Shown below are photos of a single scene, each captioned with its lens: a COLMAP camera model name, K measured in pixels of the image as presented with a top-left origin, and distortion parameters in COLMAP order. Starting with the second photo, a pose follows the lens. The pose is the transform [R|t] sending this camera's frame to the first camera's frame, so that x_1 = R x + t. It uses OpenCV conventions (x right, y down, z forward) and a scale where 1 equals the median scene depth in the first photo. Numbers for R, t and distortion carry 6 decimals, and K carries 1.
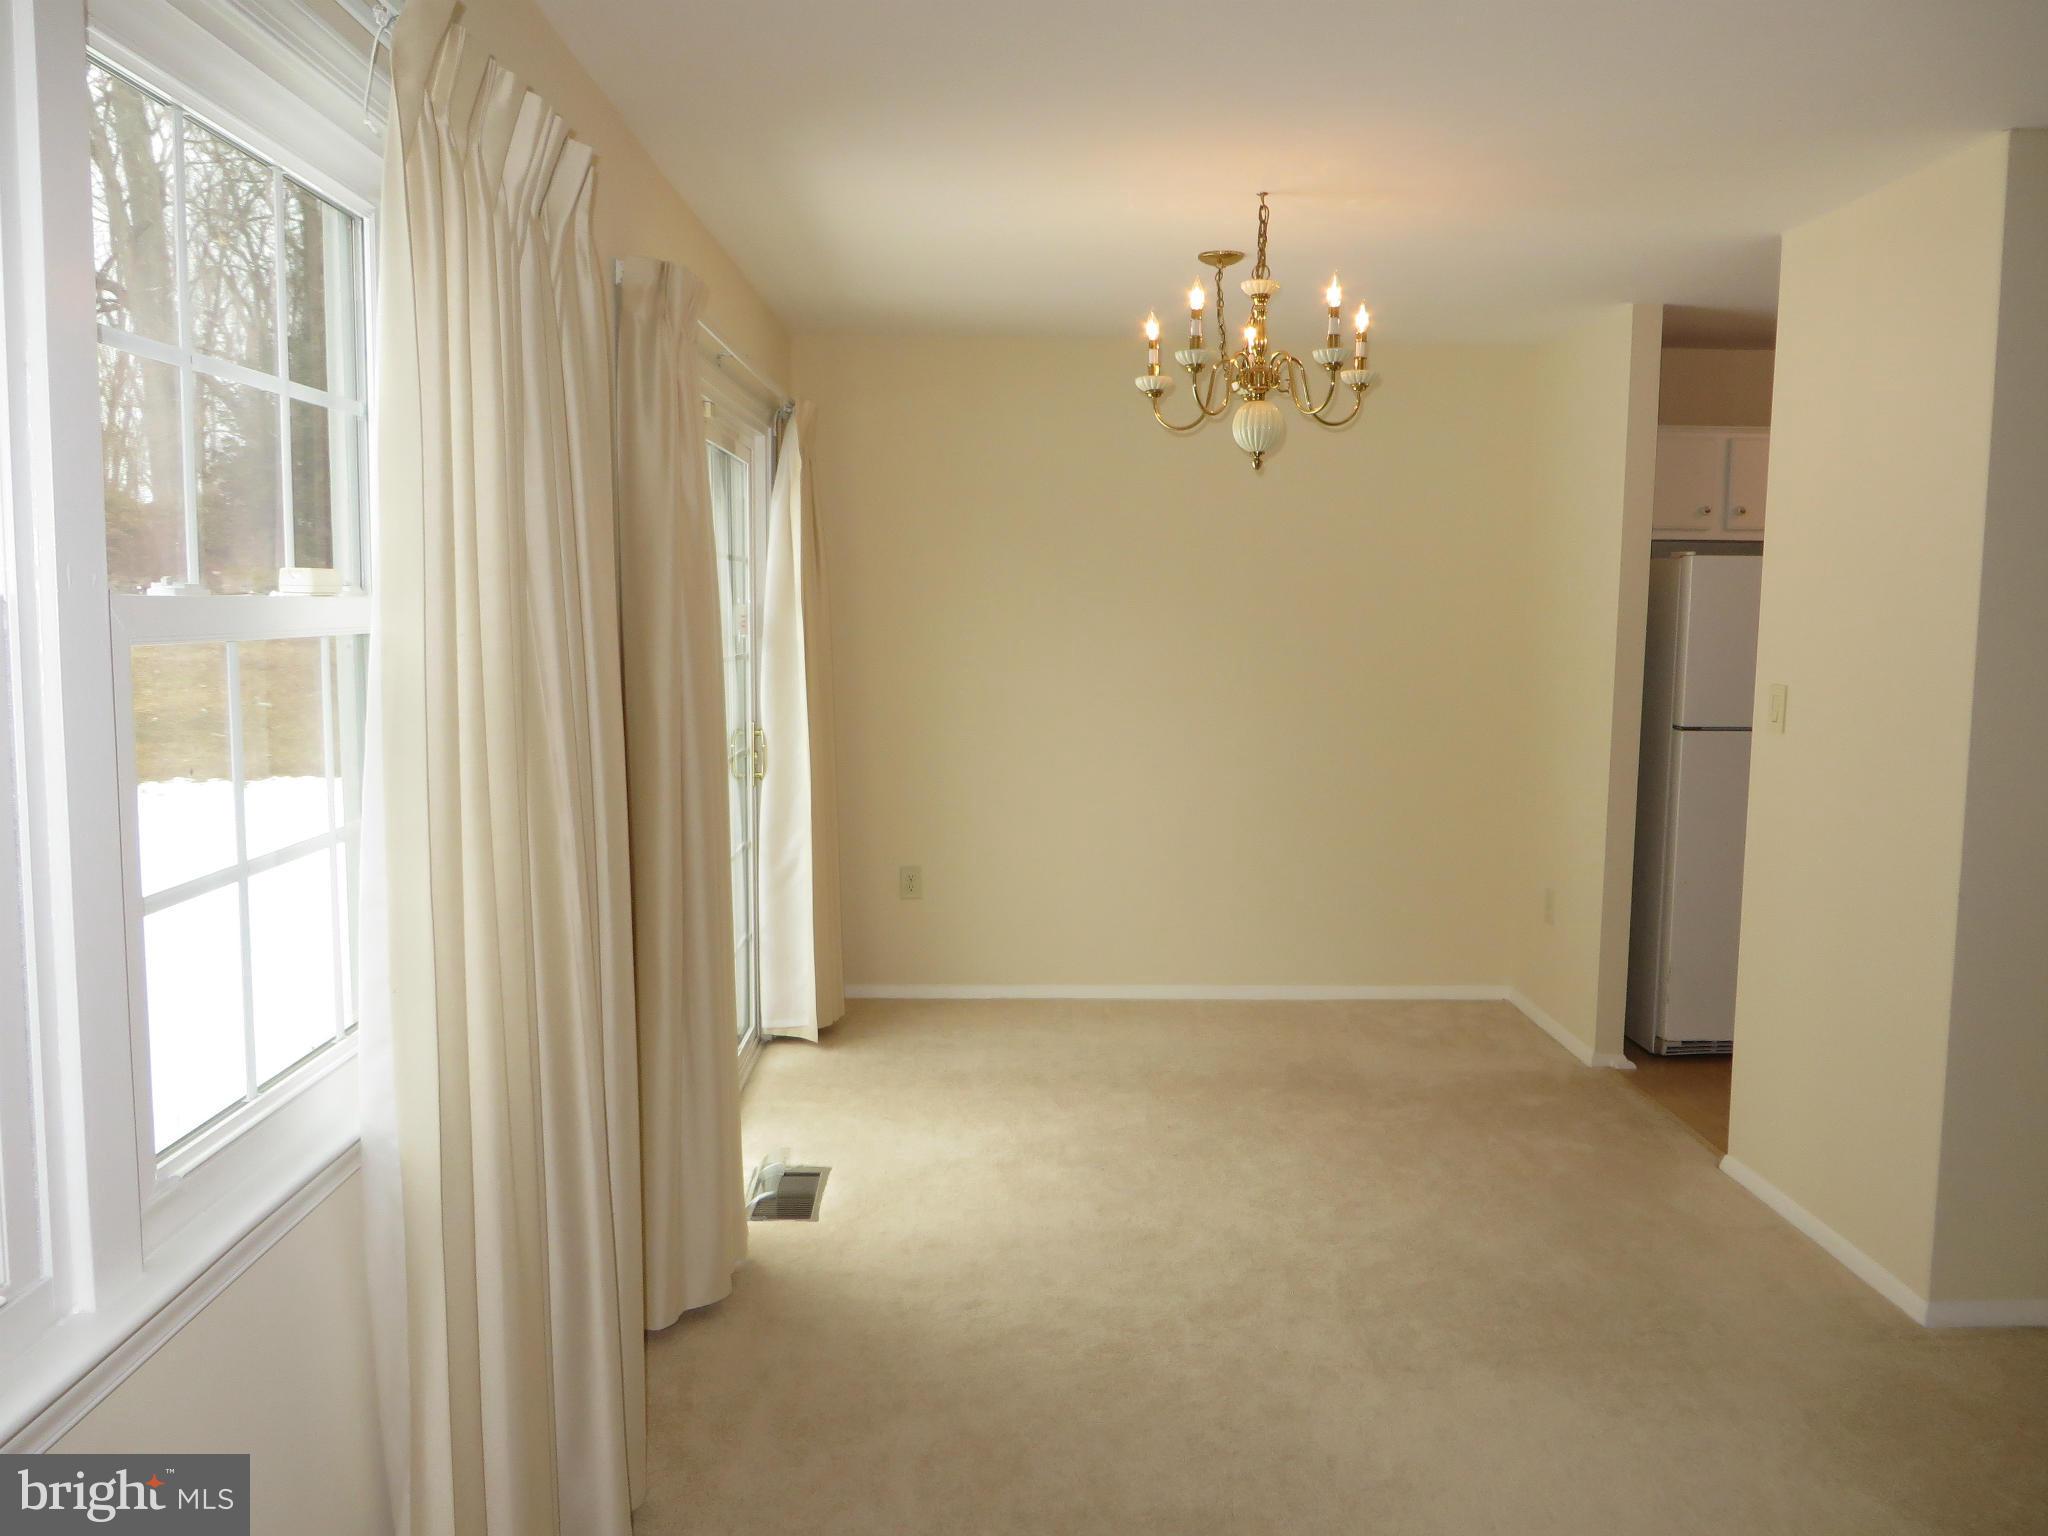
lens RADIAL K [[1540.7, 0, 1024.0], [0, 1540.7, 768.0], [0, 0, 1]] dist [-0.015922, 0.008750]
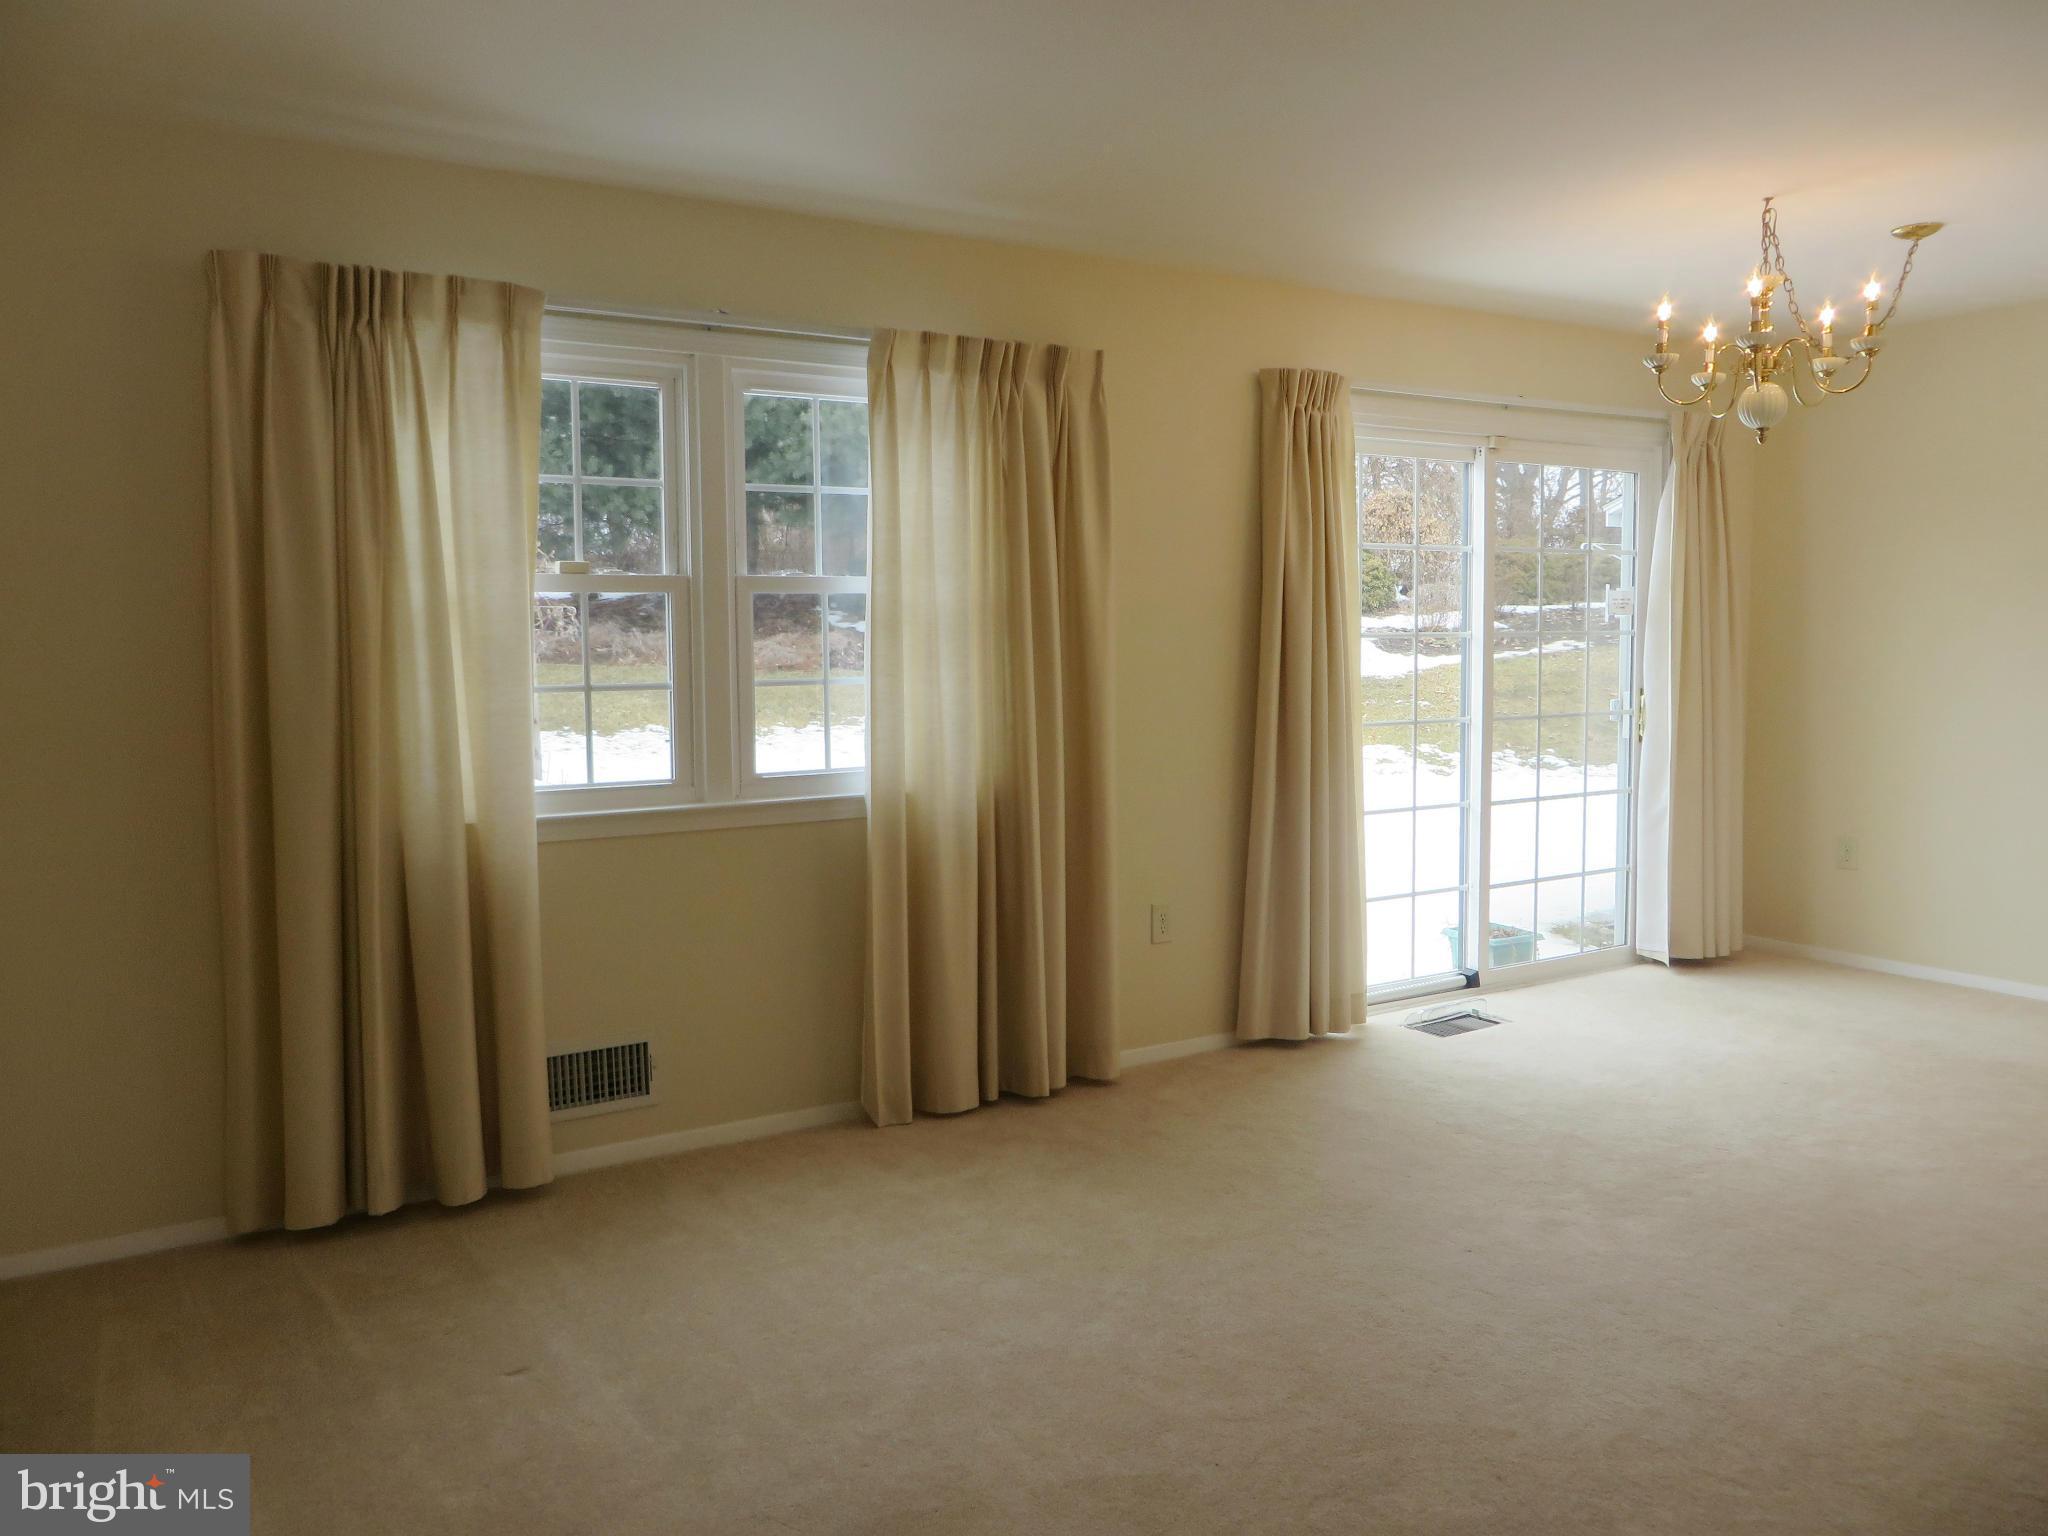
lens RADIAL K [[1540.7, 0, 1024.0], [0, 1540.7, 768.0], [0, 0, 1]] dist [-0.015922, 0.008750]
pose [[0.523332, 0.058604, -0.850112, 0.814255], [-0.071758, 0.997120, 0.024563, 0.049962], [0.849102, 0.048147, 0.526029, -0.029054]]
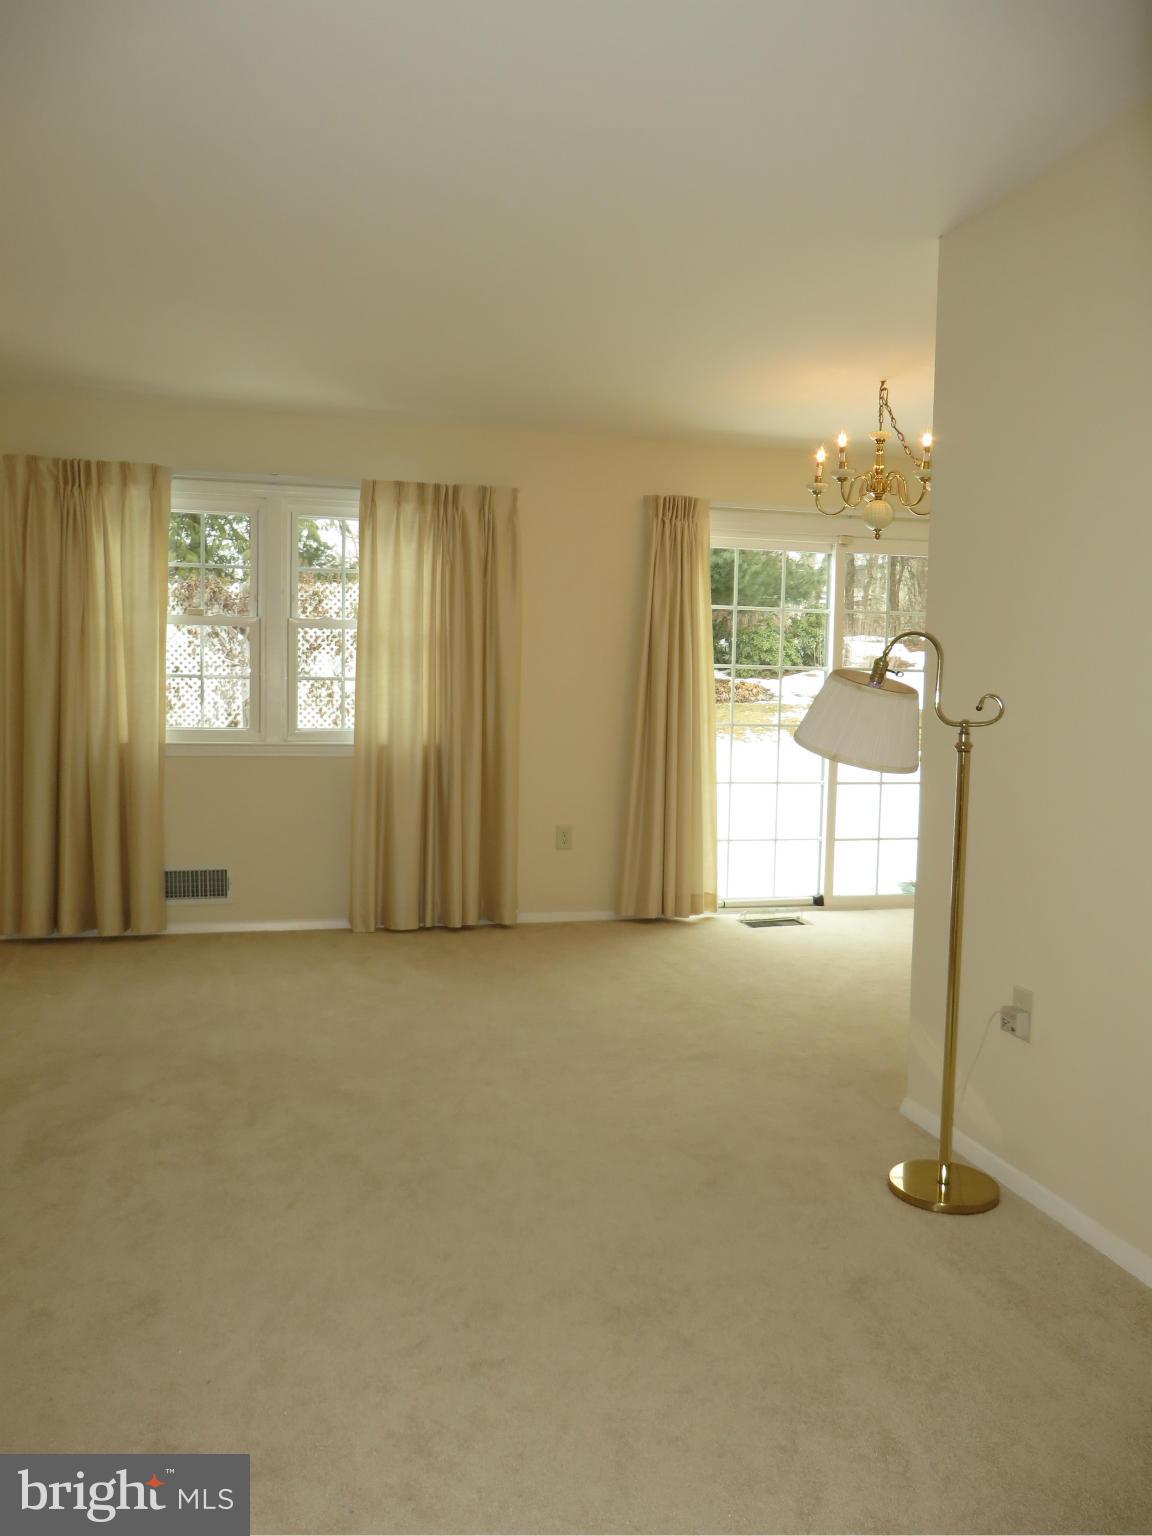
lens RADIAL K [[1155.5, 0, 574.0], [0, 1155.5, 761.8], [0, 0, 1]] dist [-0.015922, 0.008750]
pose [[0.233596, 0.060419, -0.970455, 1.307406], [-0.116301, 0.992639, 0.033806, 0.046264], [0.965353, 0.104968, 0.238903, 0.382682]]
